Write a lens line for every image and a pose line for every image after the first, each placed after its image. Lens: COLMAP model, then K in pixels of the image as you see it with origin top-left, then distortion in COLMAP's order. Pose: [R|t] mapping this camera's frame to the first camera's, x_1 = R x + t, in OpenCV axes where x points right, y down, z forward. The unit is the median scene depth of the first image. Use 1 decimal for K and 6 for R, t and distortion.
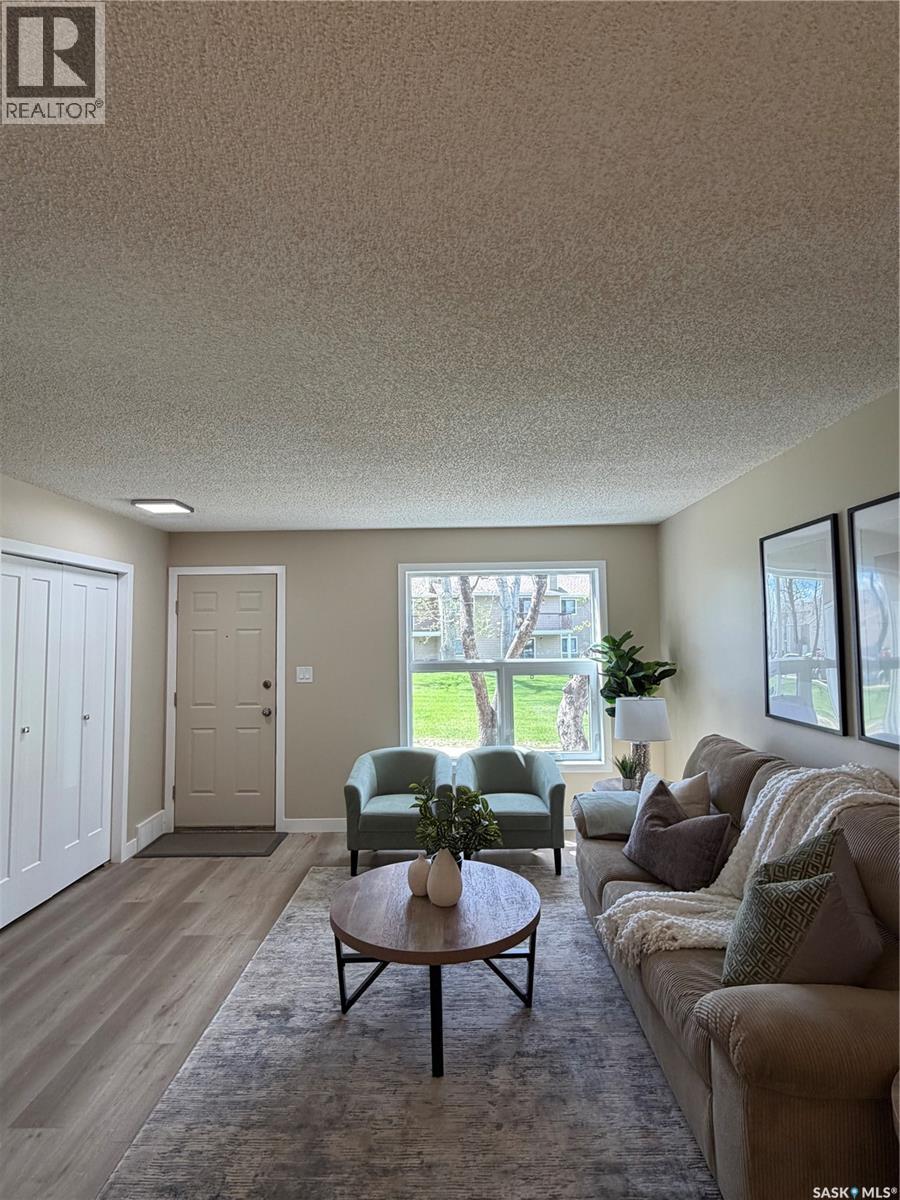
lens RADIAL K [[599.0, 0, 456.6], [0, 599.0, 601.9], [0, 0, 1]] dist [-0.001527, 0.000011]
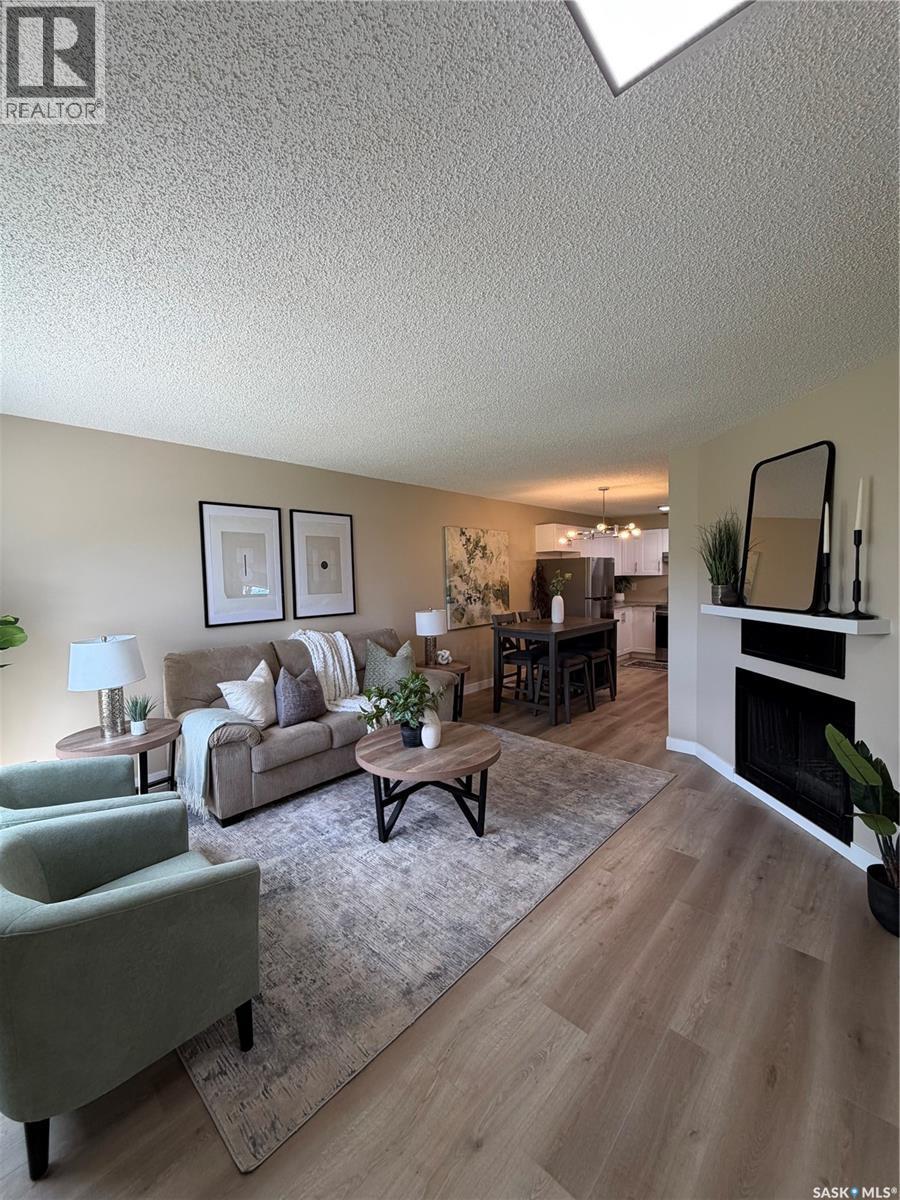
lens RADIAL K [[480.2, 0, 449.6], [0, 480.2, 598.7], [0, 0, 1]] dist [0.001855, 0.000048]
pose [[-0.737764, -0.006550, 0.675027, -0.491962], [-0.011510, 0.999930, -0.002878, 0.086394], [-0.674960, -0.009893, -0.737788, 1.055714]]
